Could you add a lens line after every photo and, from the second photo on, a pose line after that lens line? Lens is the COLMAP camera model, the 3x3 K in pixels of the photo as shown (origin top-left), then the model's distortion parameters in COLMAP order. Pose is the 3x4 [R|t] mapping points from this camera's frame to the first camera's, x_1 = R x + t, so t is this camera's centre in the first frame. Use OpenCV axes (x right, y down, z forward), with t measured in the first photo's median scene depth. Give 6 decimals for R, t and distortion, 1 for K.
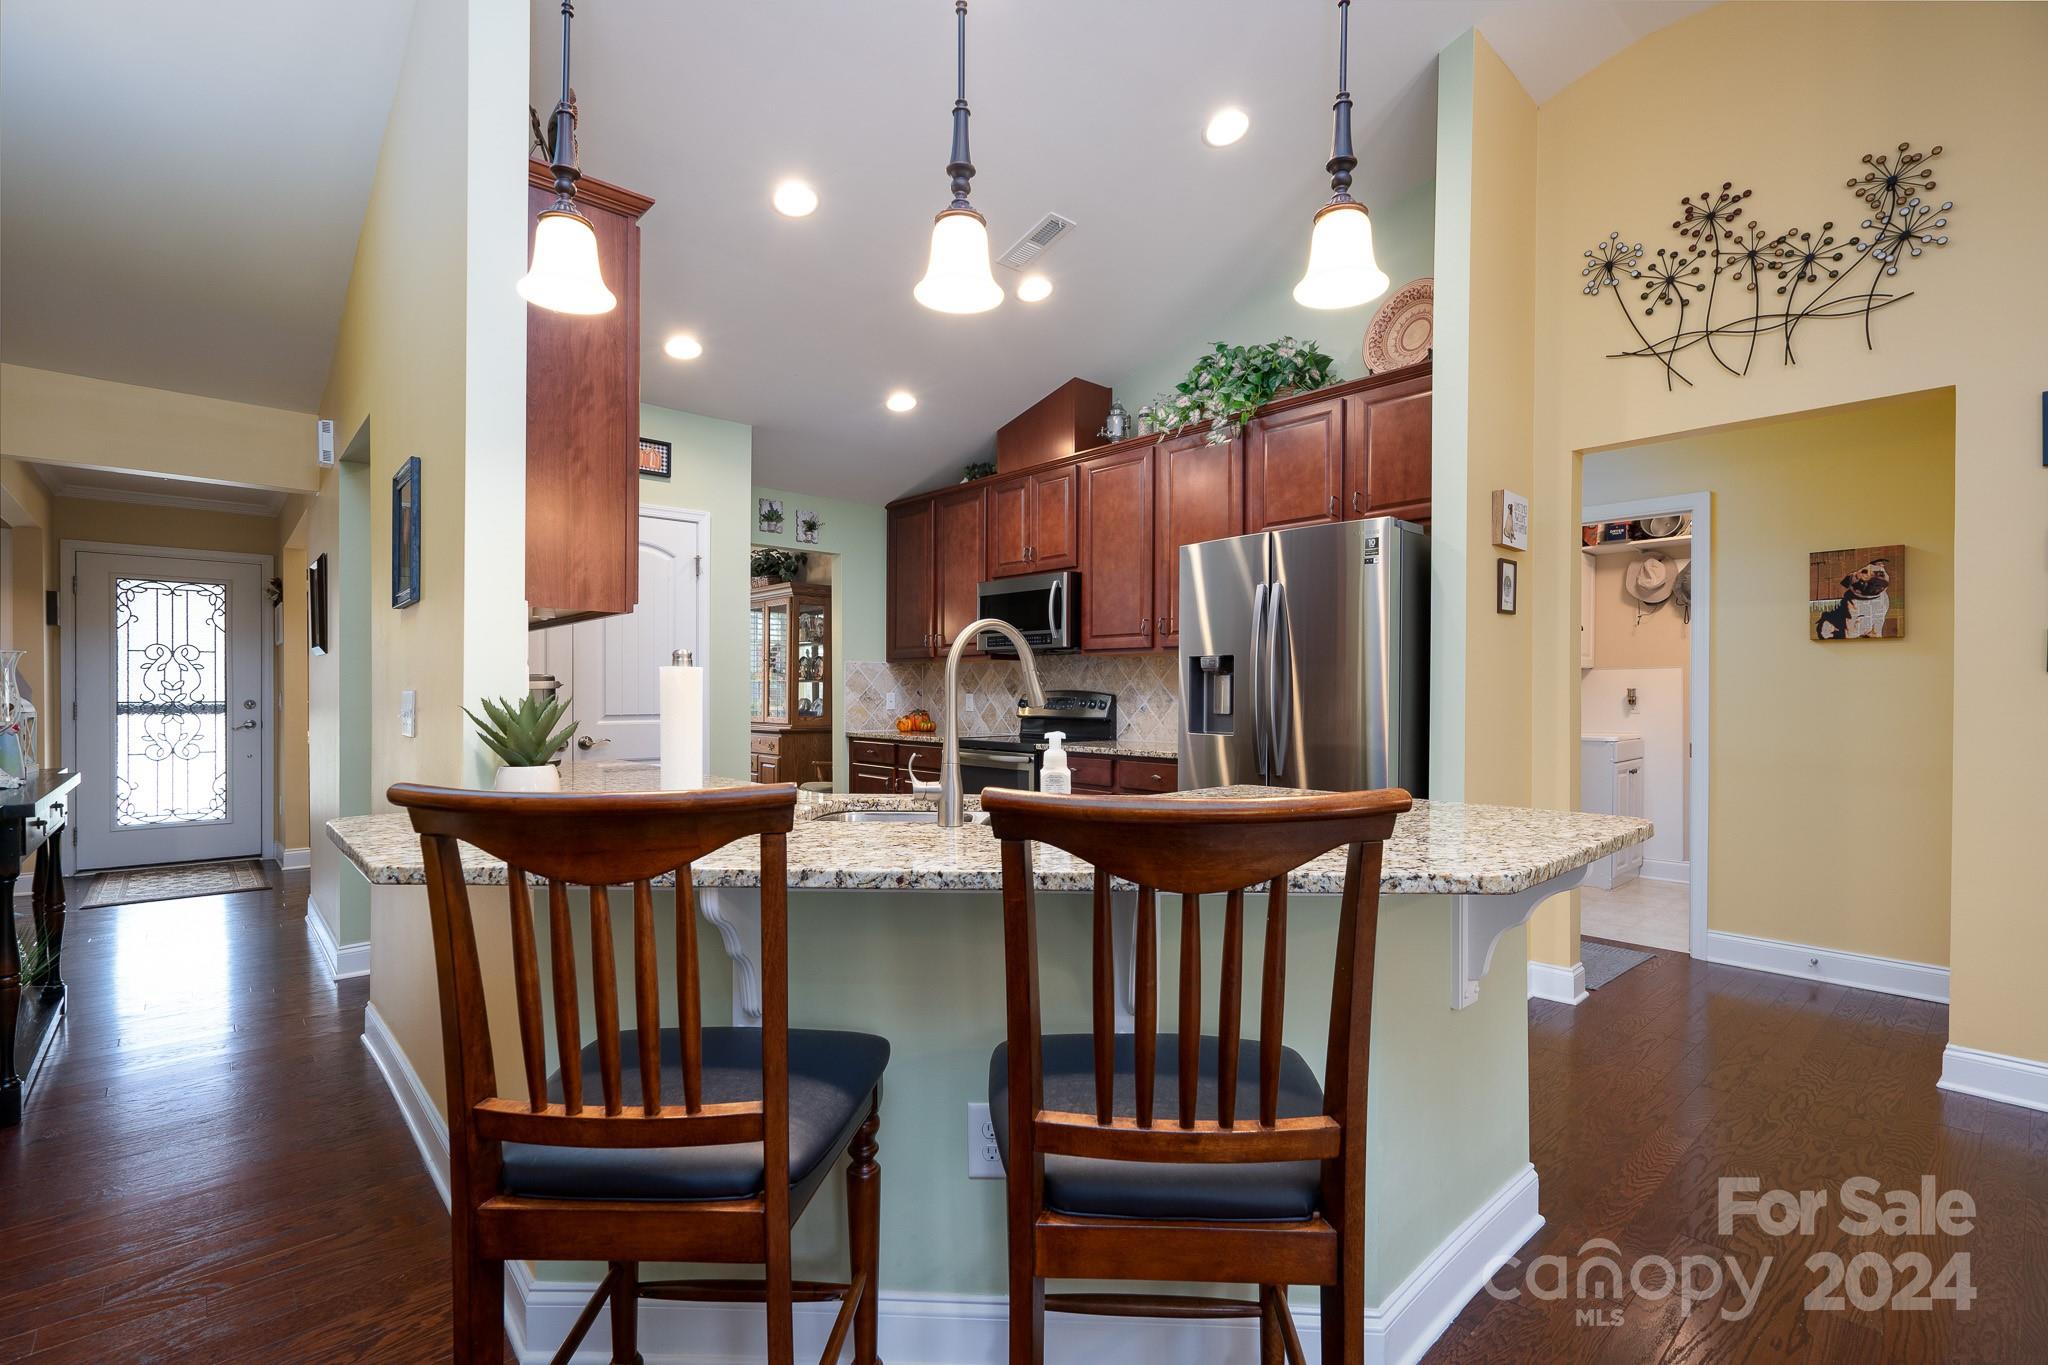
lens RADIAL K [[932.0, 0, 1012.9], [0, 932.0, 692.5], [0, 0, 1]] dist [-0.003280, 0.003236]
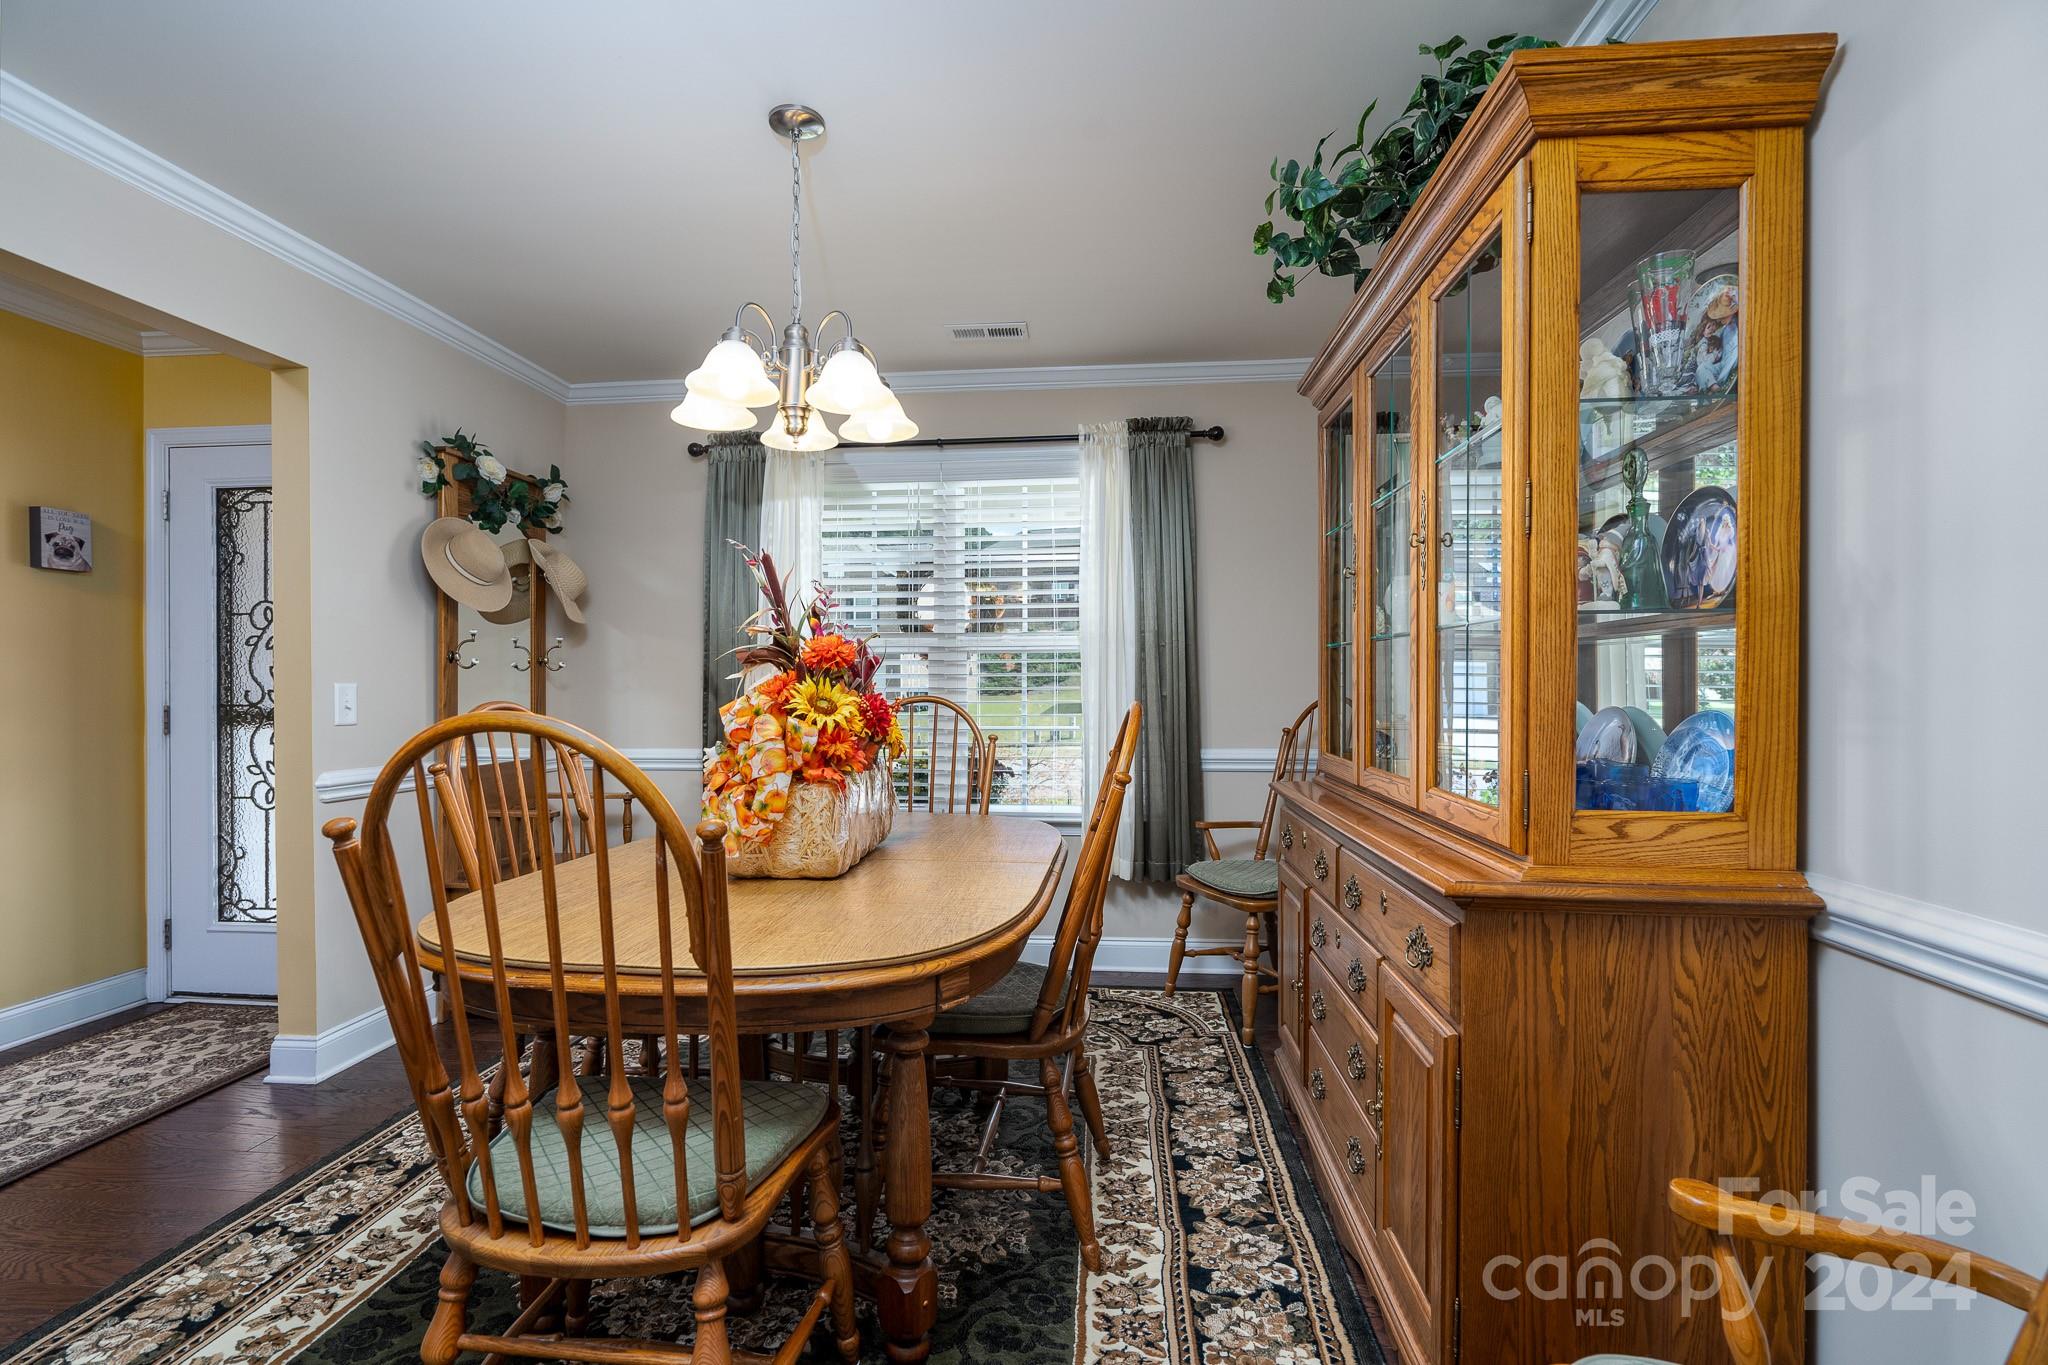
lens RADIAL K [[932.0, 0, 1016.2], [0, 932.0, 688.7], [0, 0, 1]] dist [-0.003280, 0.003236]
pose [[0.686677, 0.001981, -0.726960, -0.246696], [0.005049, 0.999959, 0.007495, -0.001976], [0.726945, -0.008817, 0.686639, 1.132031]]
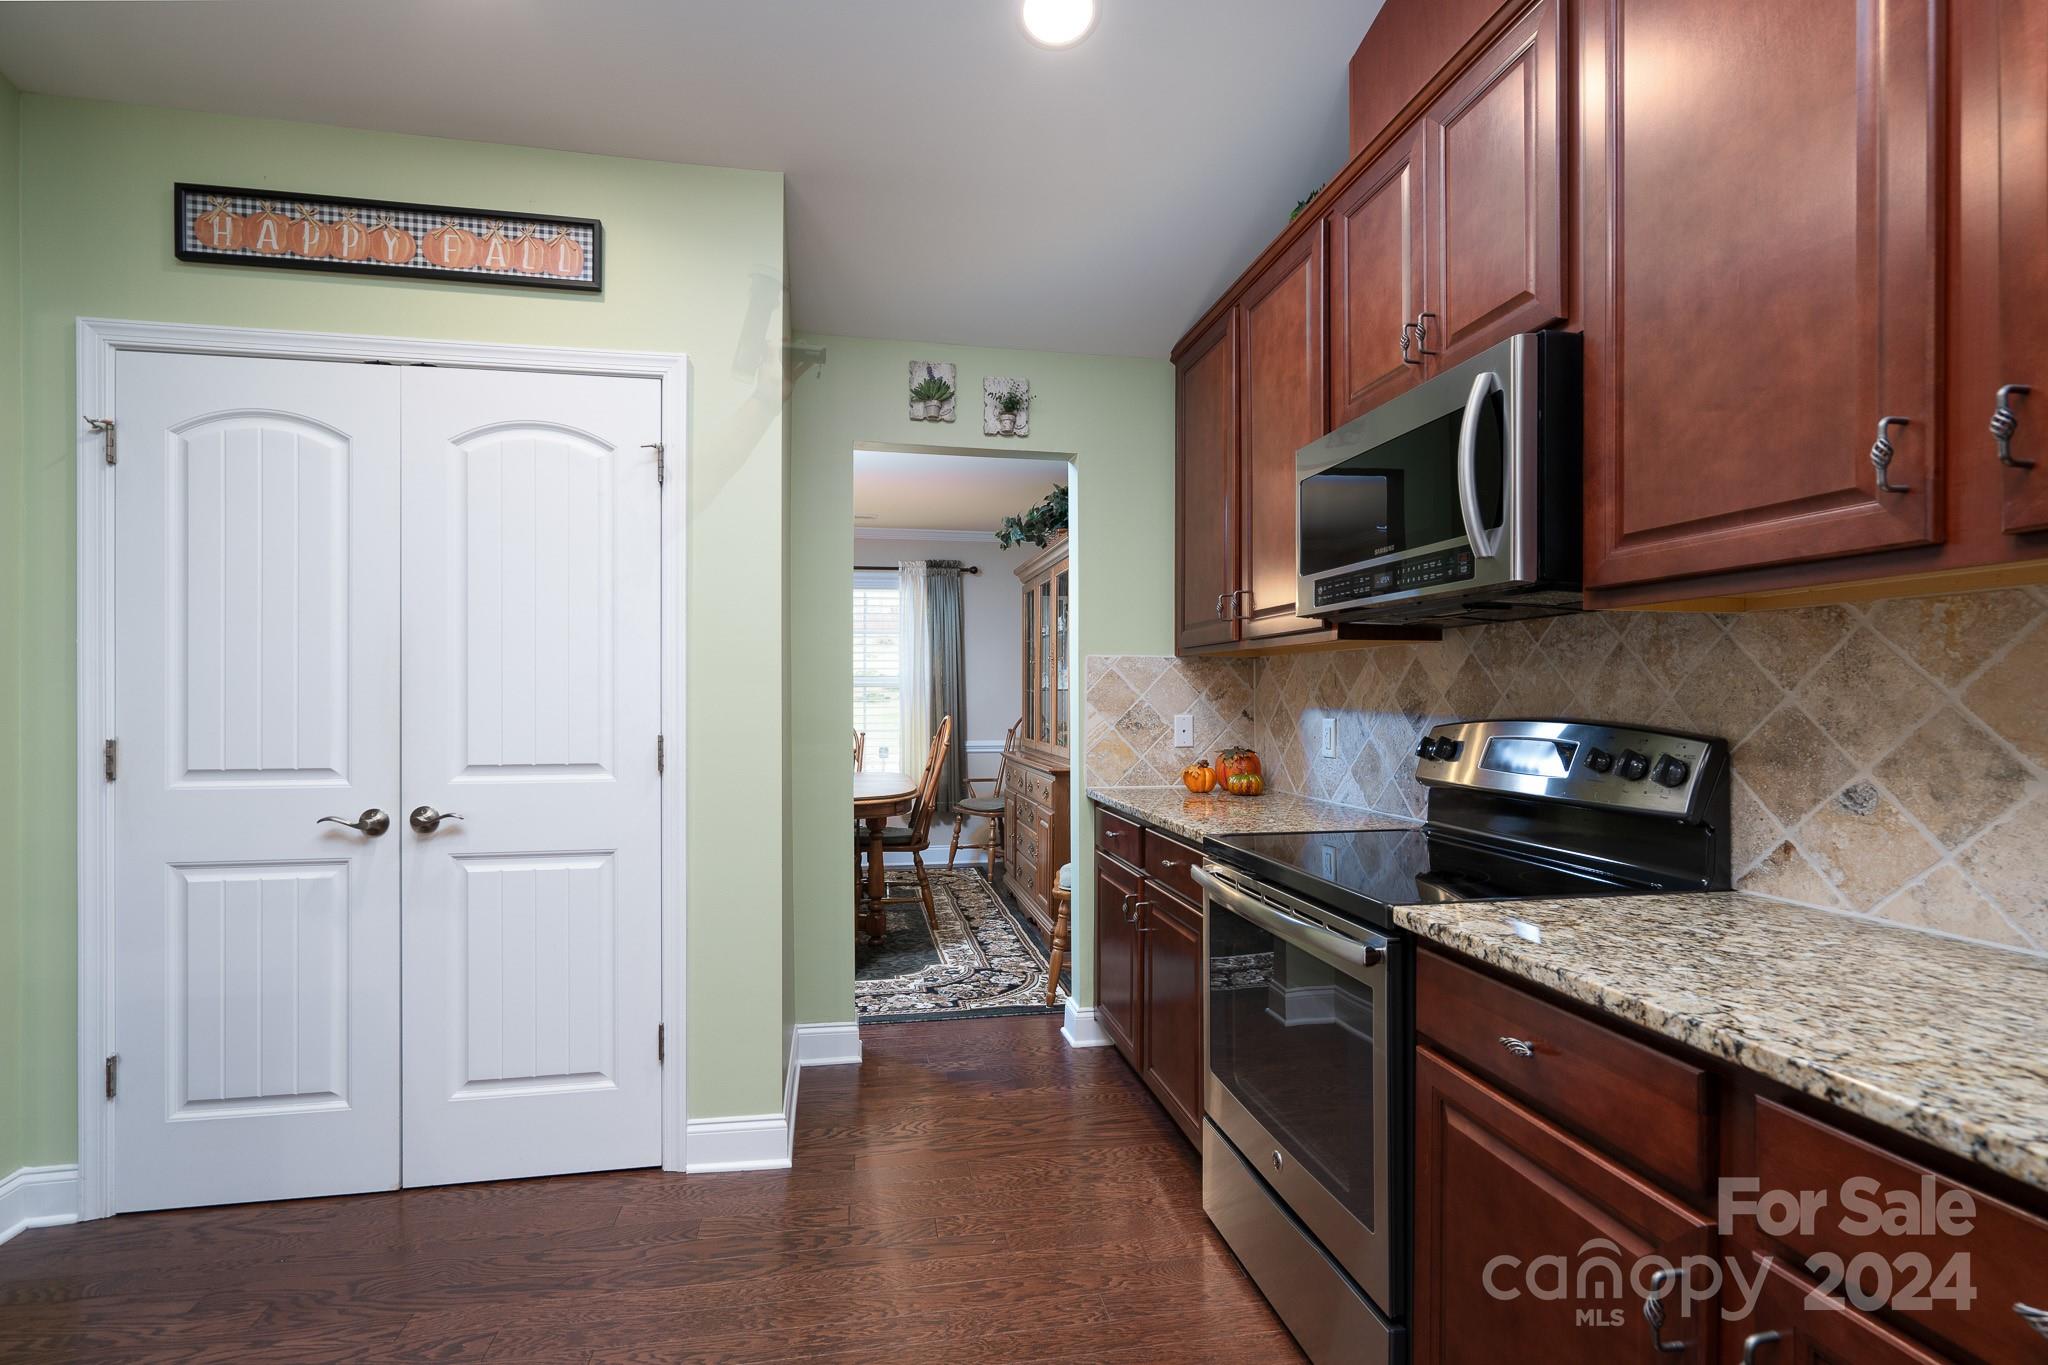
lens RADIAL K [[932.0, 0, 1002.7], [0, 932.0, 688.7], [0, 0, 1]] dist [-0.003280, 0.003236]
pose [[0.851392, -0.006061, -0.524495, 0.069455], [0.000999, 0.999950, -0.009934, -0.010896], [0.524529, 0.007934, 0.851356, 0.627772]]
